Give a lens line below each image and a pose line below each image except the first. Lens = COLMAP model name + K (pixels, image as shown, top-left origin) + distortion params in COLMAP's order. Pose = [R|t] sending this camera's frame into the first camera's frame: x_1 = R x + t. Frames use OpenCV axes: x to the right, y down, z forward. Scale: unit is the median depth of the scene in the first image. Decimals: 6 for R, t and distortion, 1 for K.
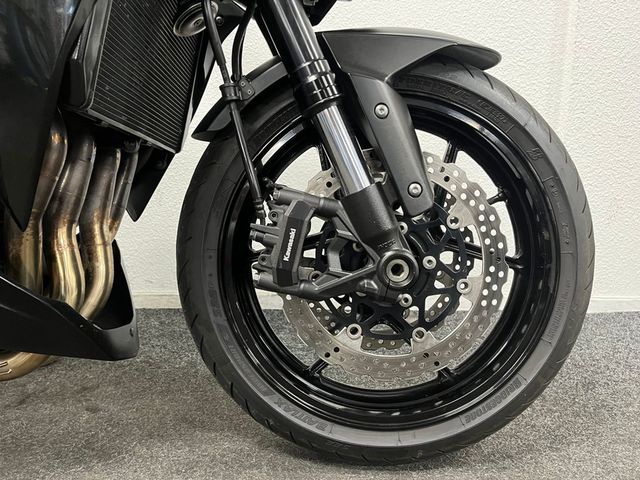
lens RADIAL K [[480.4, 0, 321.5], [0, 480.4, 242.1], [0, 0, 1]] dist [0.035196, -0.036067]
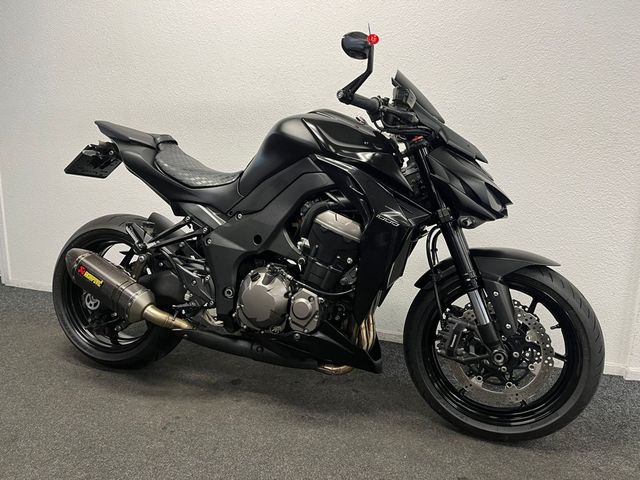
lens RADIAL K [[480.4, 0, 318.6], [0, 480.4, 240.6], [0, 0, 1]] dist [0.035196, -0.036067]
pose [[0.945217, 0.074727, -0.317773, 0.025206], [-0.075620, 0.997091, 0.009542, -0.444907], [0.317562, 0.015010, 0.948119, -1.471823]]
